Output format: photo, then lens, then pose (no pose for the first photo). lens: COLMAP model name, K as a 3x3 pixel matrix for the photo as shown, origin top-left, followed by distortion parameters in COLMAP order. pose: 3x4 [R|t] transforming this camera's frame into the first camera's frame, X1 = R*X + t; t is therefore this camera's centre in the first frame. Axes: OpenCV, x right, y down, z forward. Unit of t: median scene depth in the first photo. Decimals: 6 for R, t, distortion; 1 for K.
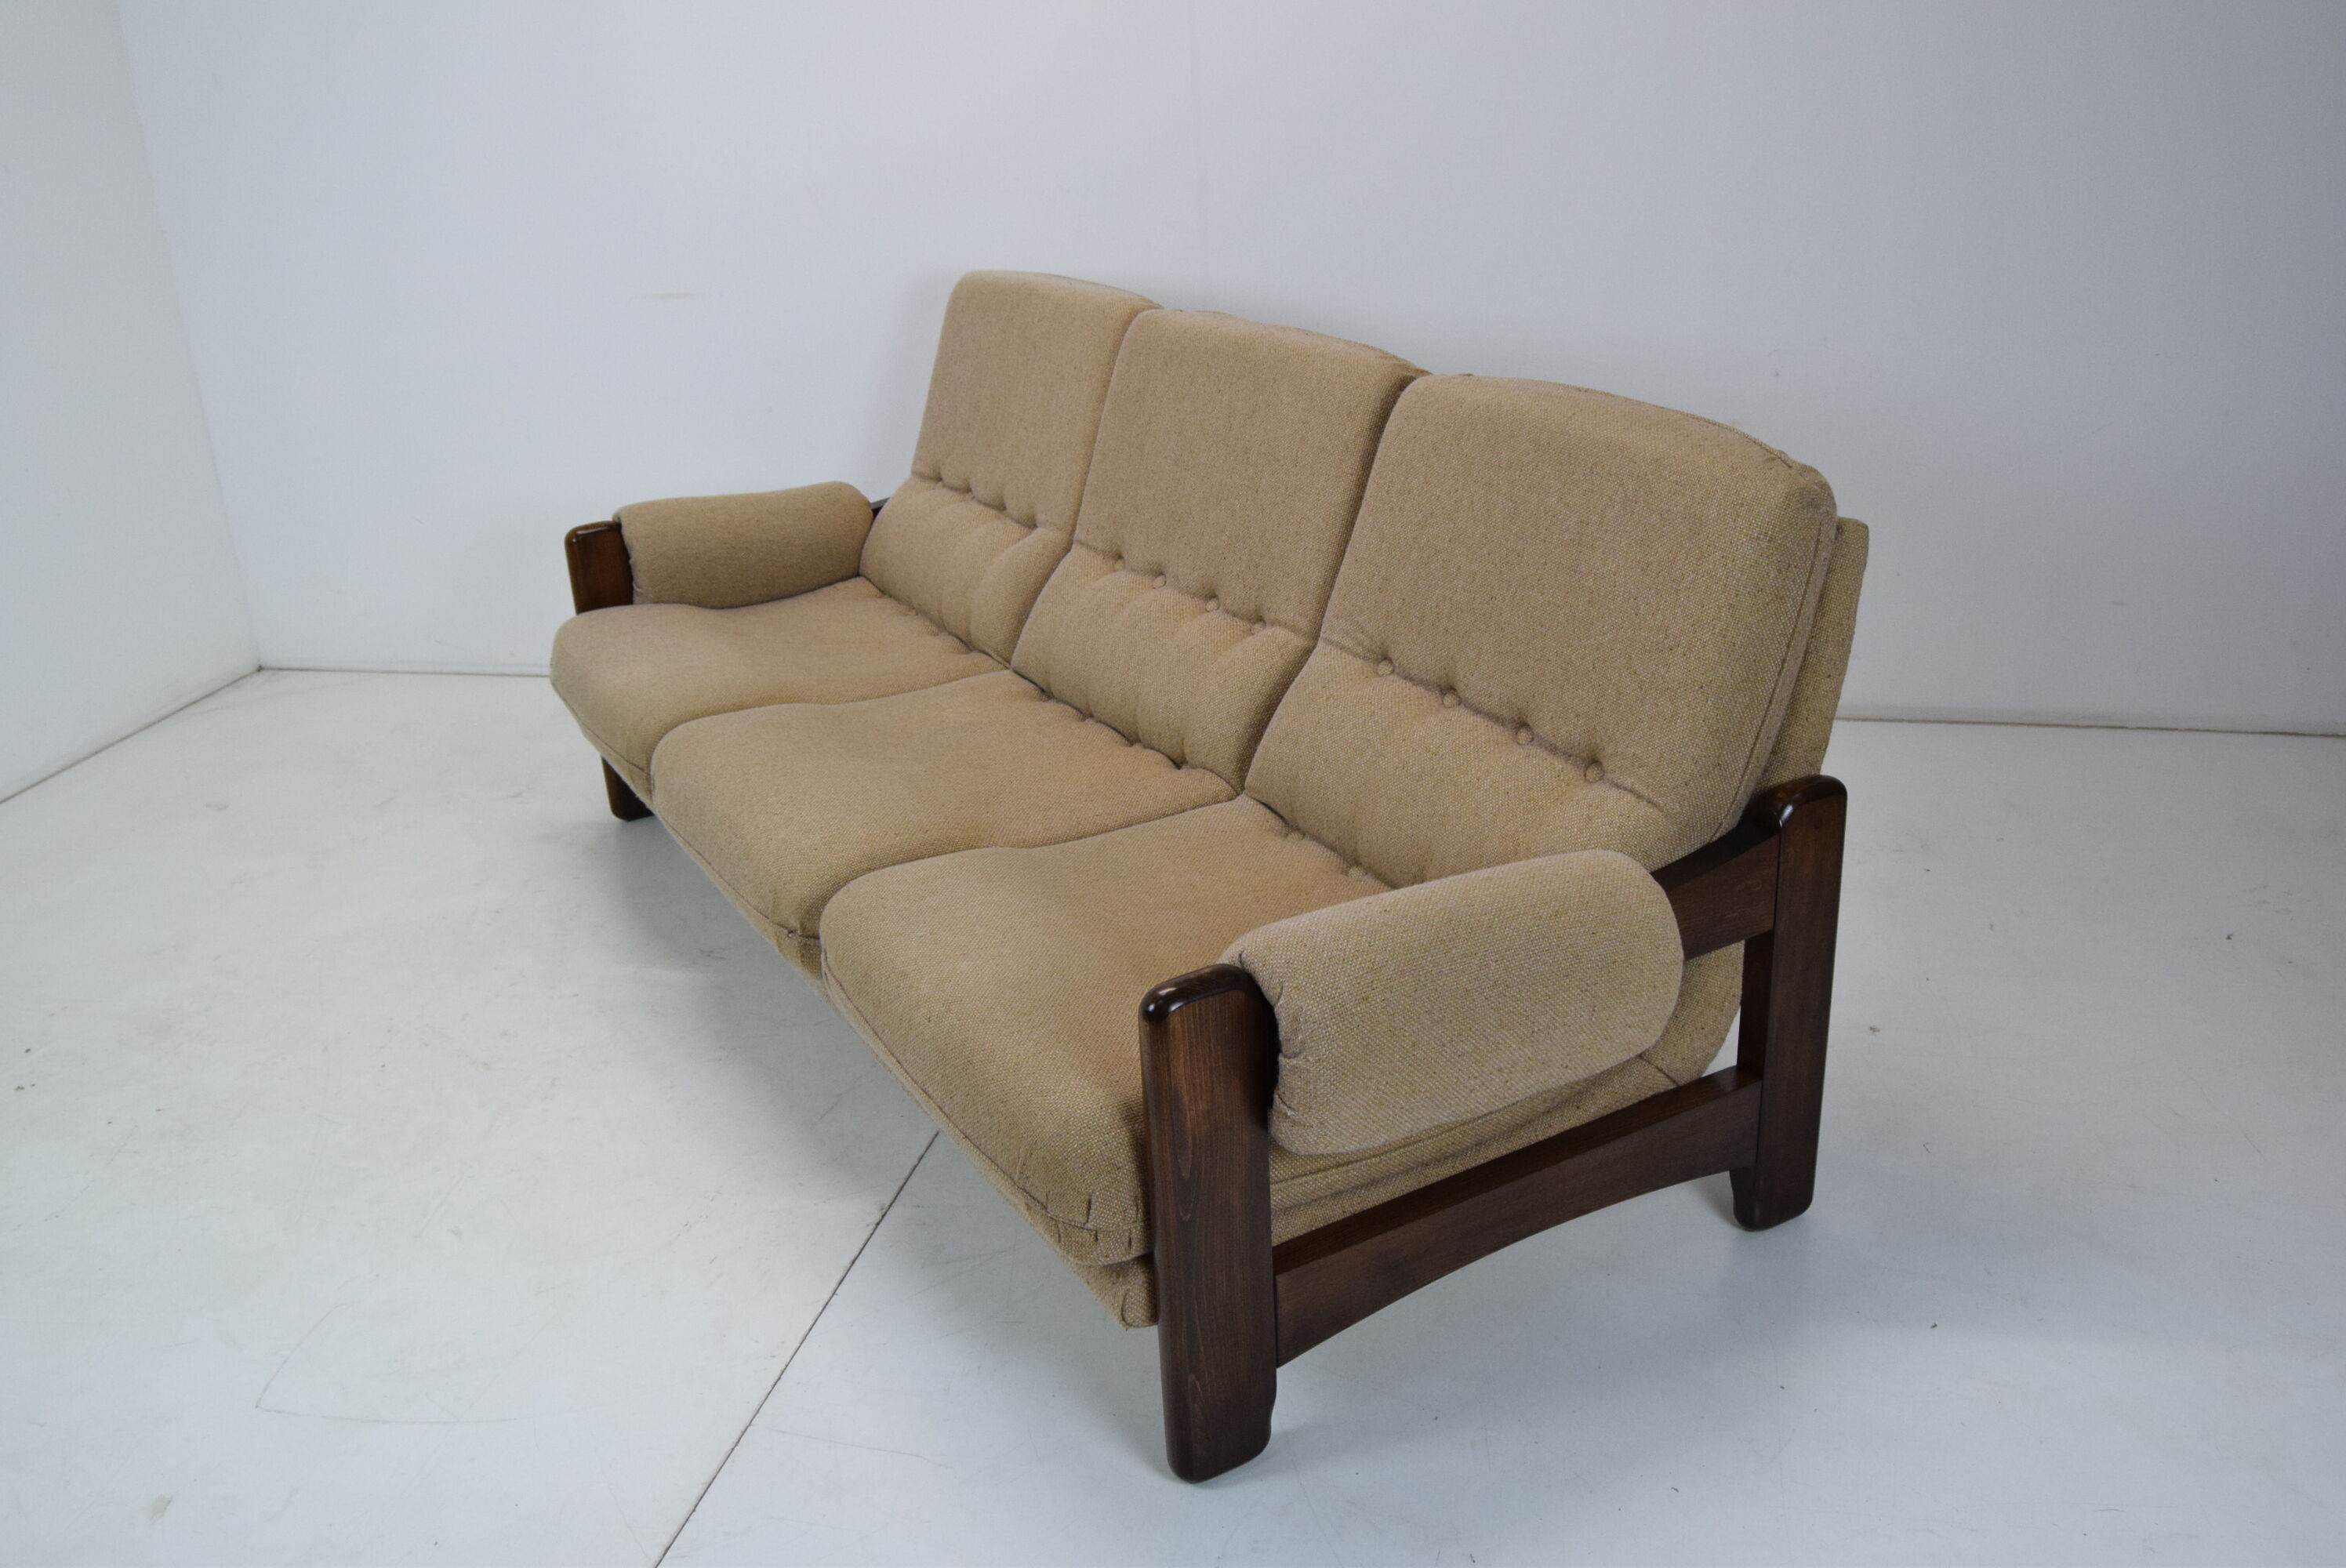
lens RADIAL K [[1983.5, 0, 1180.7], [0, 1983.5, 785.3], [0, 0, 1]] dist [-0.064628, -0.006938]
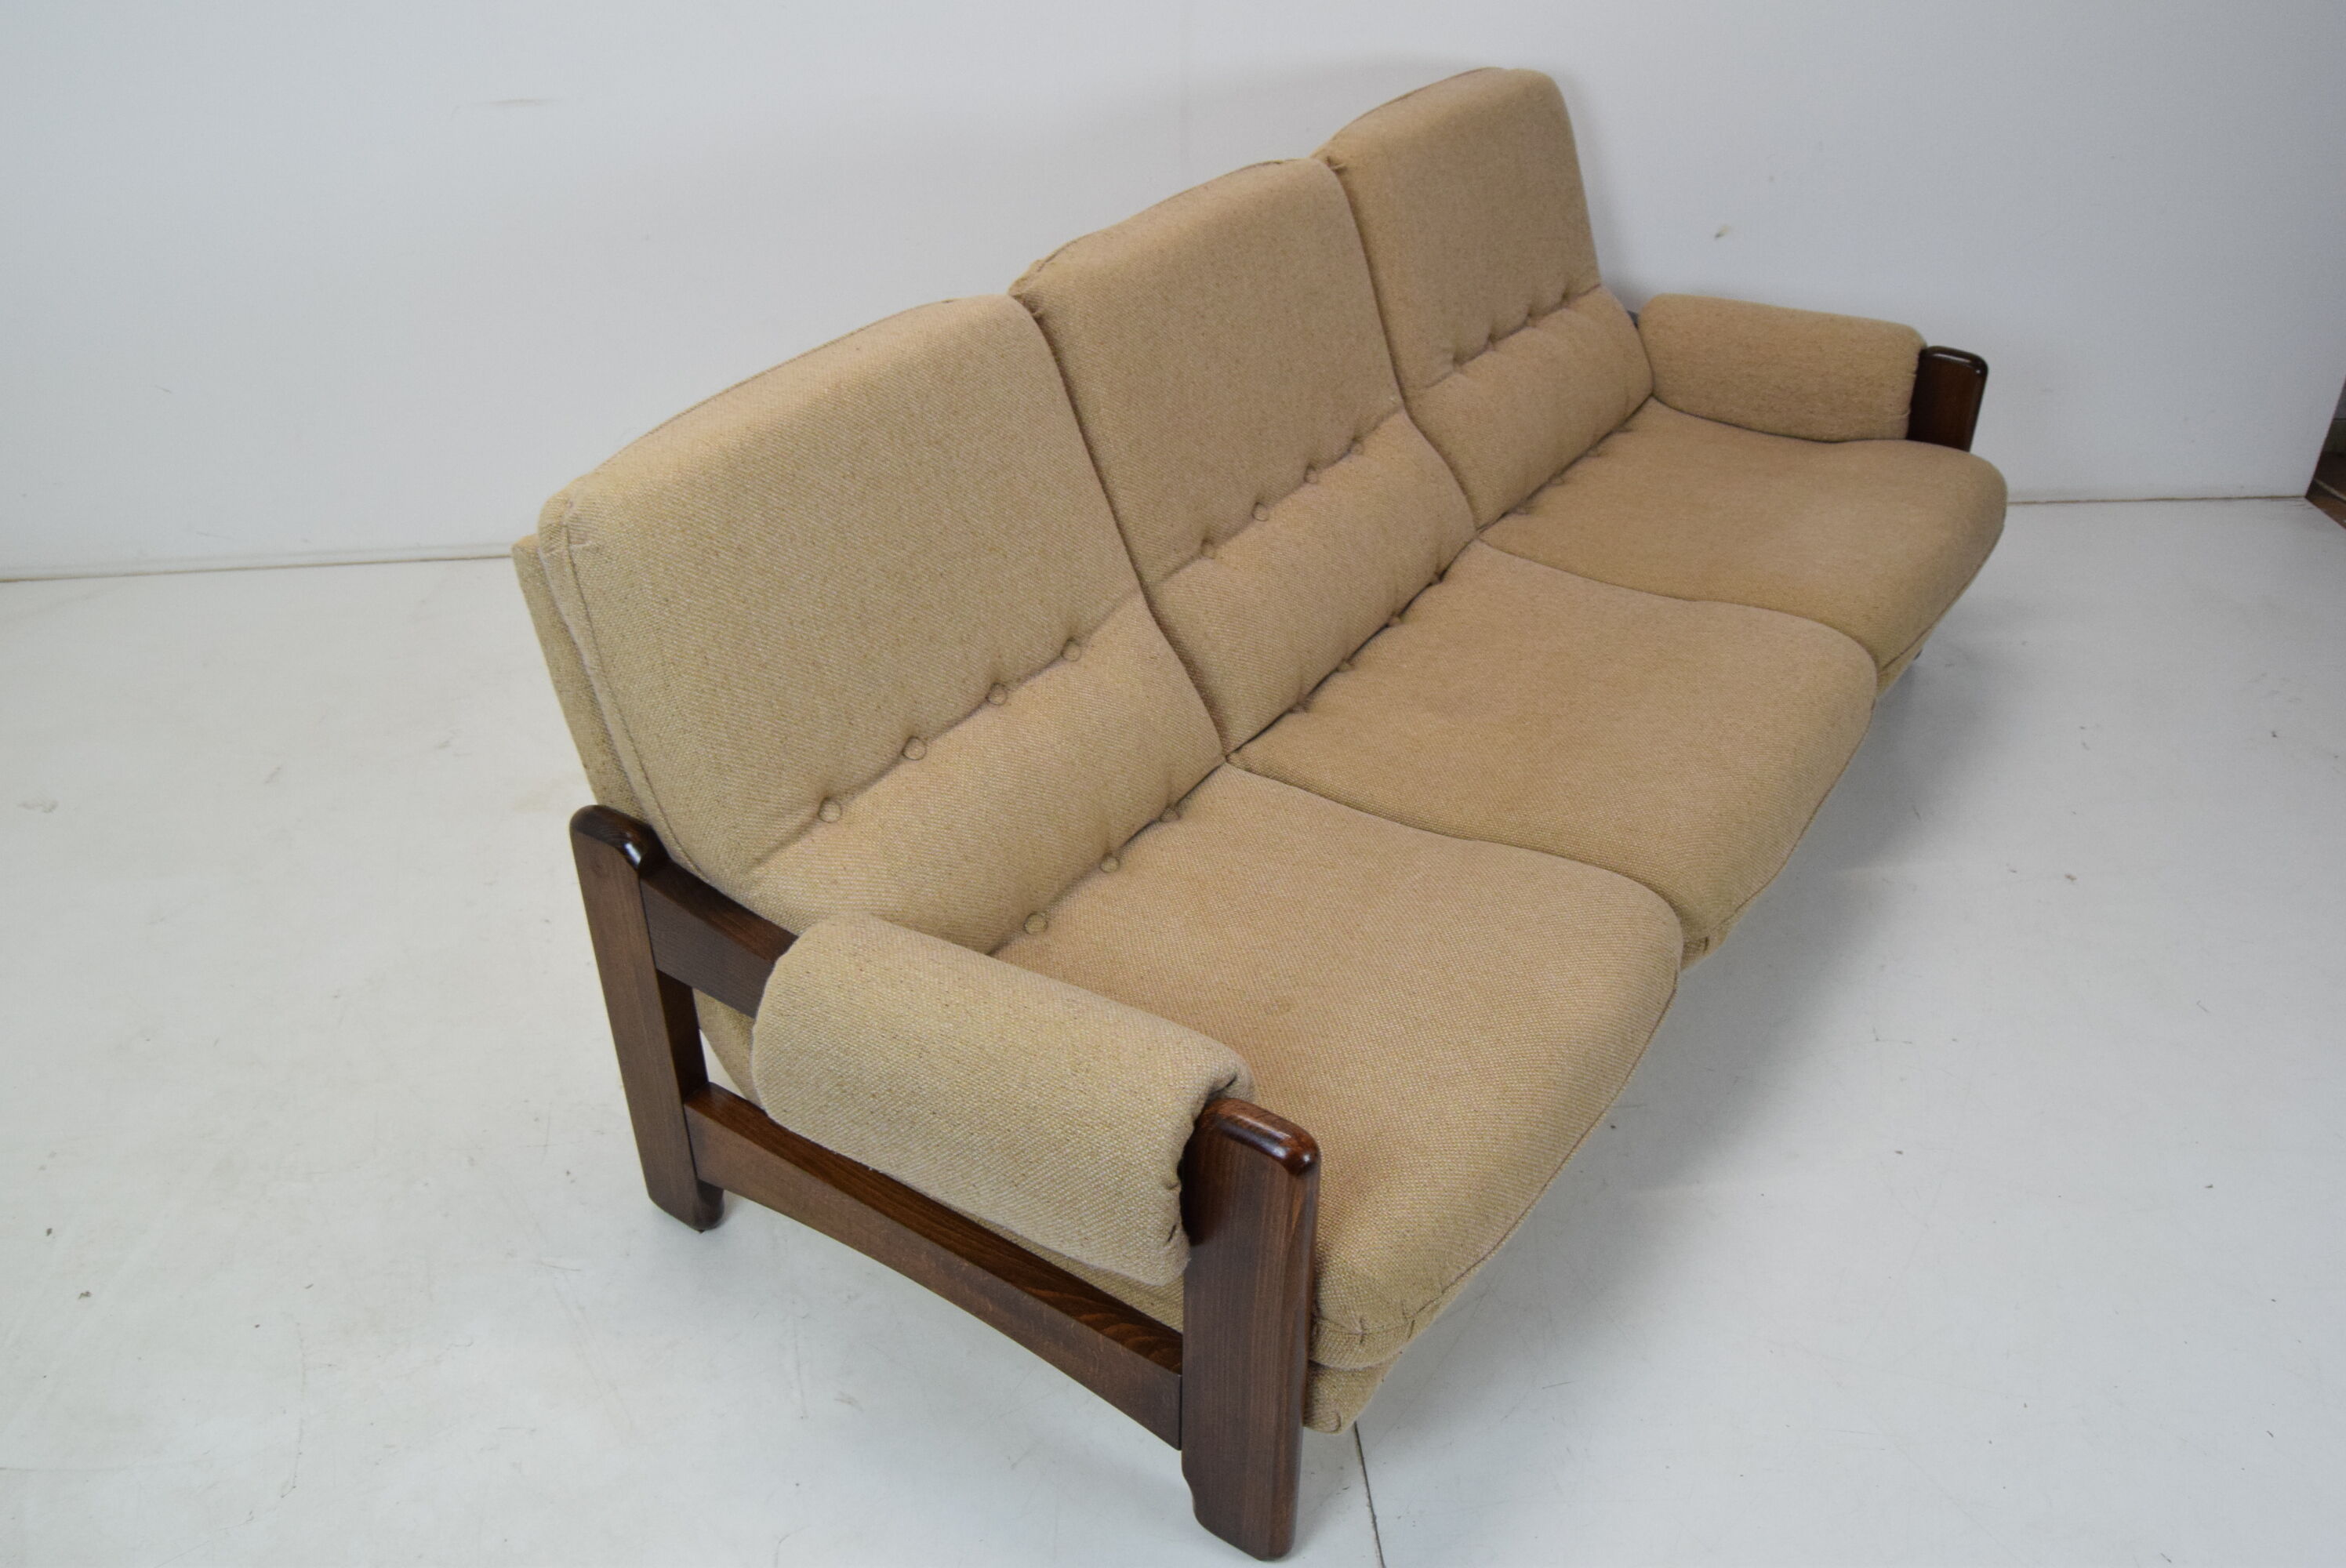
lens RADIAL K [[1931.9, 0, 1173.0], [0, 1931.9, 784.0], [0, 0, 1]] dist [-0.087479, 0.000999]
pose [[-0.432916, -0.457388, 0.776776, -0.969440], [0.361680, 0.701174, 0.614445, -0.758328], [-0.825694, 0.546947, -0.138122, 1.658109]]
